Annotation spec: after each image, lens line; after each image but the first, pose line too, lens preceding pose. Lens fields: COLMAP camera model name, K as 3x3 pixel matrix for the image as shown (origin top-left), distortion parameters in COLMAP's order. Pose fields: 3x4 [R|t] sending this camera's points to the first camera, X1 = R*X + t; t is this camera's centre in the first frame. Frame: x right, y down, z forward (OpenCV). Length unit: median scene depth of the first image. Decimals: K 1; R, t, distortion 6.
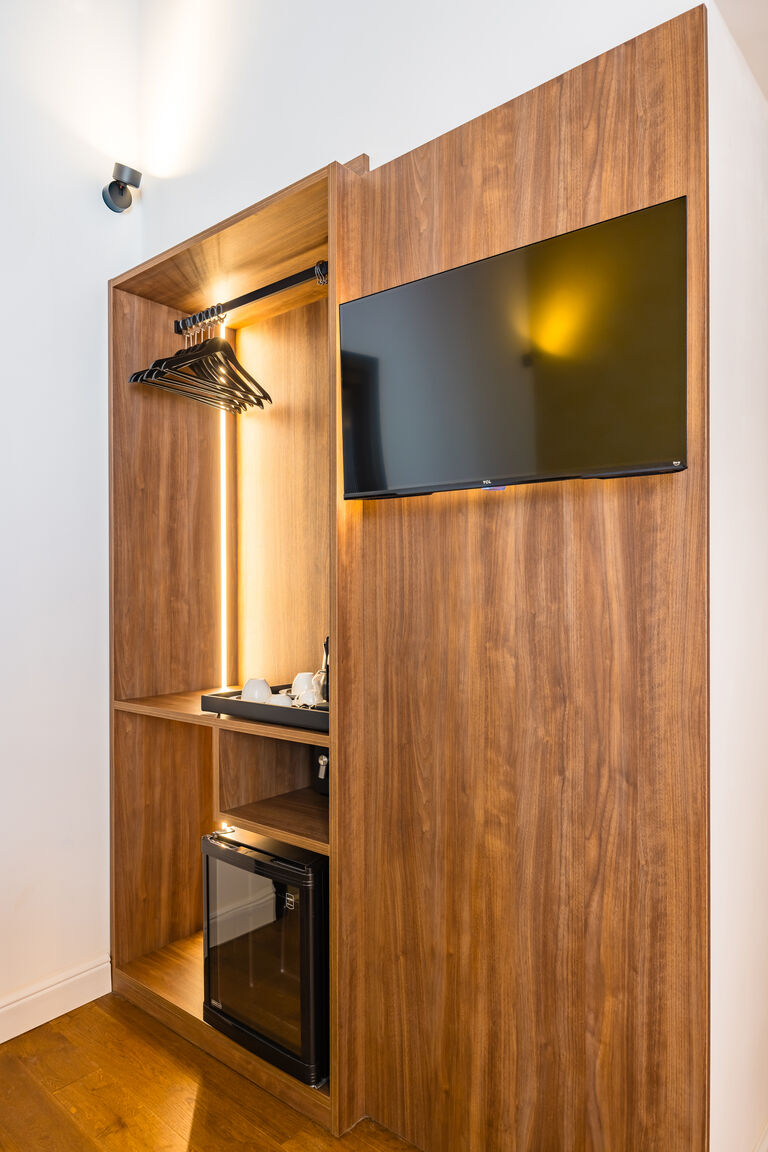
lens RADIAL K [[719.1, 0, 384.0], [0, 719.1, 594.4], [0, 0, 1]] dist [0.003788, -0.002394]
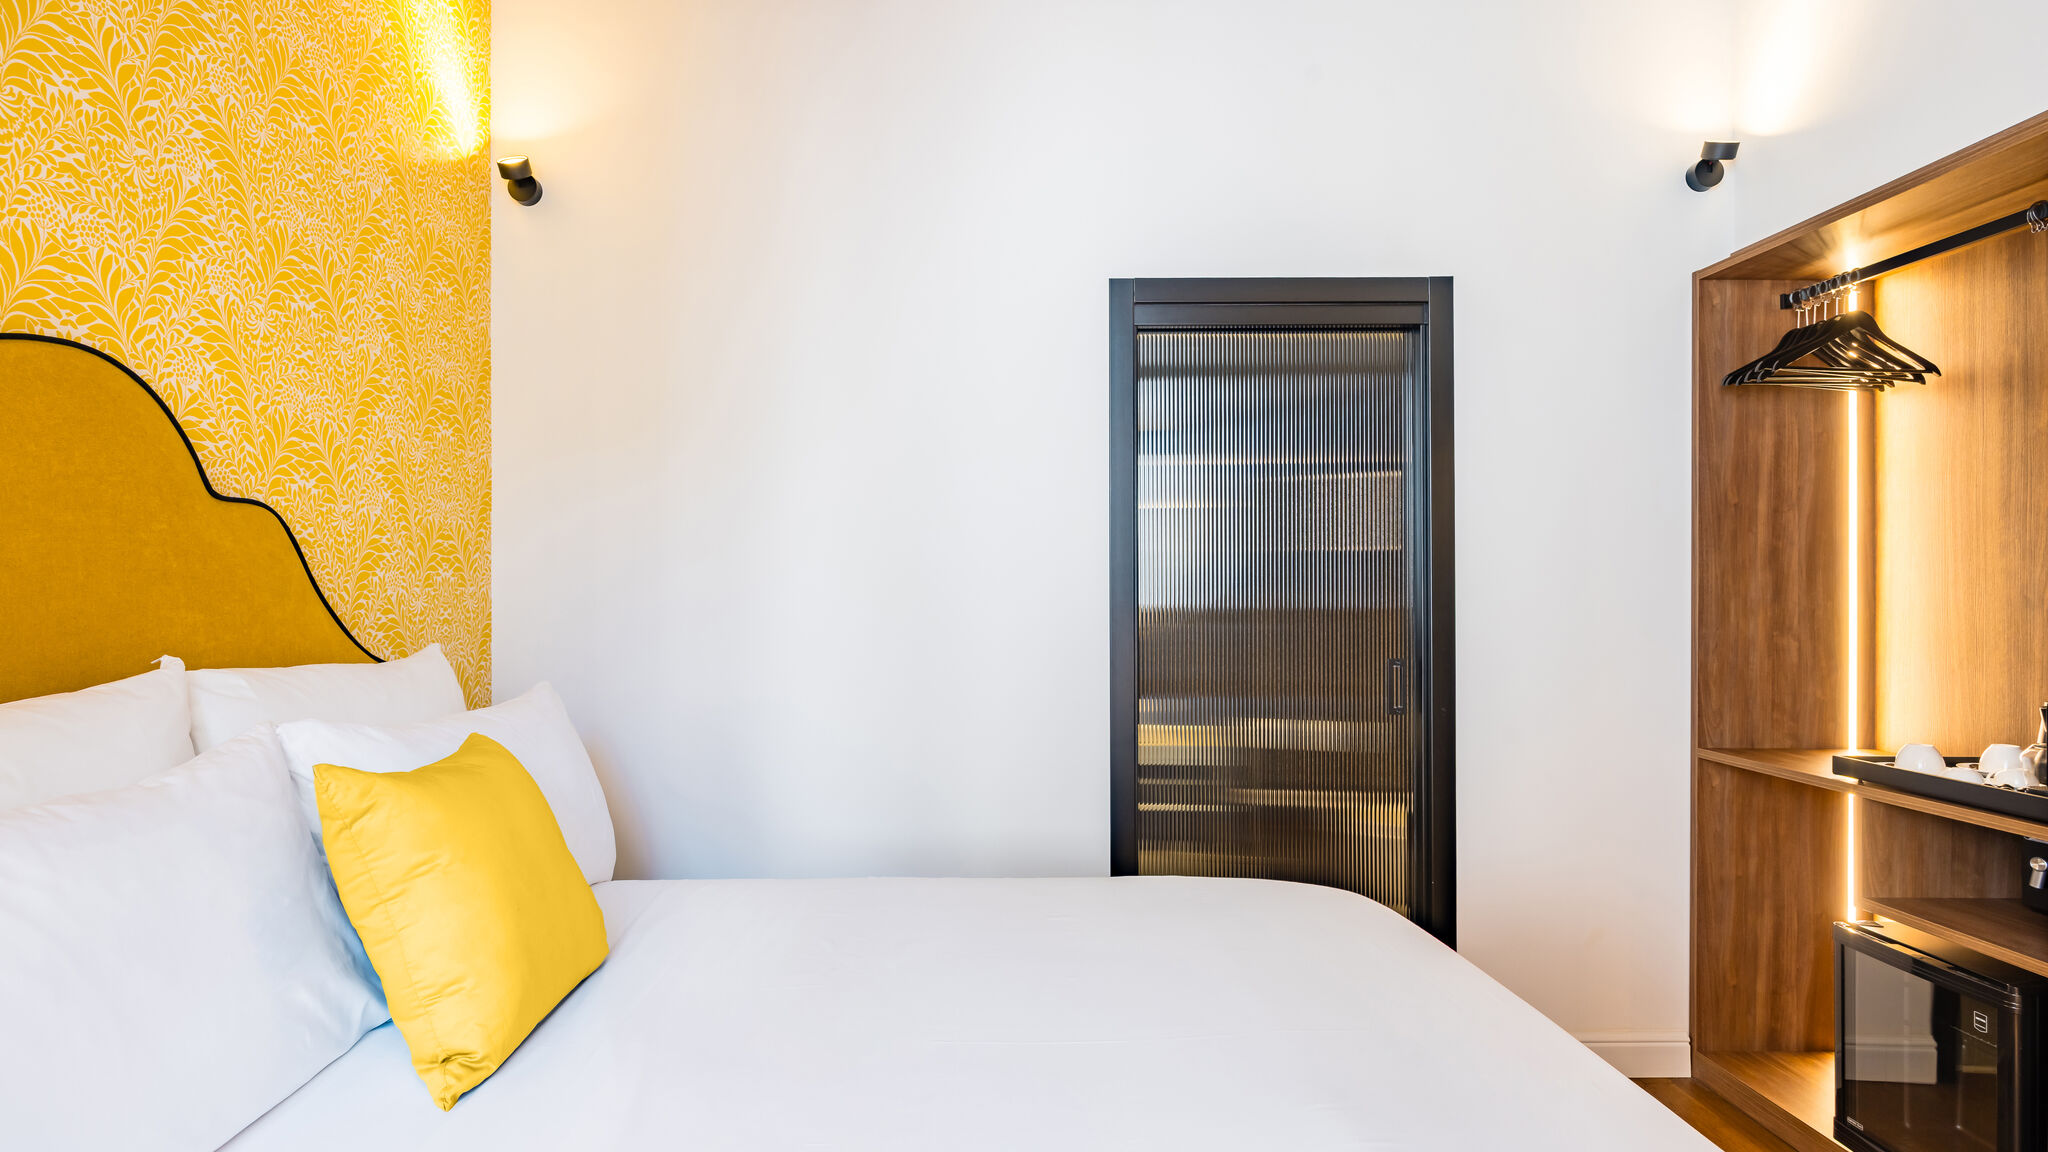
lens RADIAL K [[1002.2, 0, 989.5], [0, 1002.2, 580.2], [0, 0, 1]] dist [-0.003720, -0.000944]
pose [[0.630911, 0.003353, -0.775848, 0.025608], [-0.008157, 0.999964, -0.002312, -0.045824], [0.775812, 0.007787, 0.630916, -0.428288]]
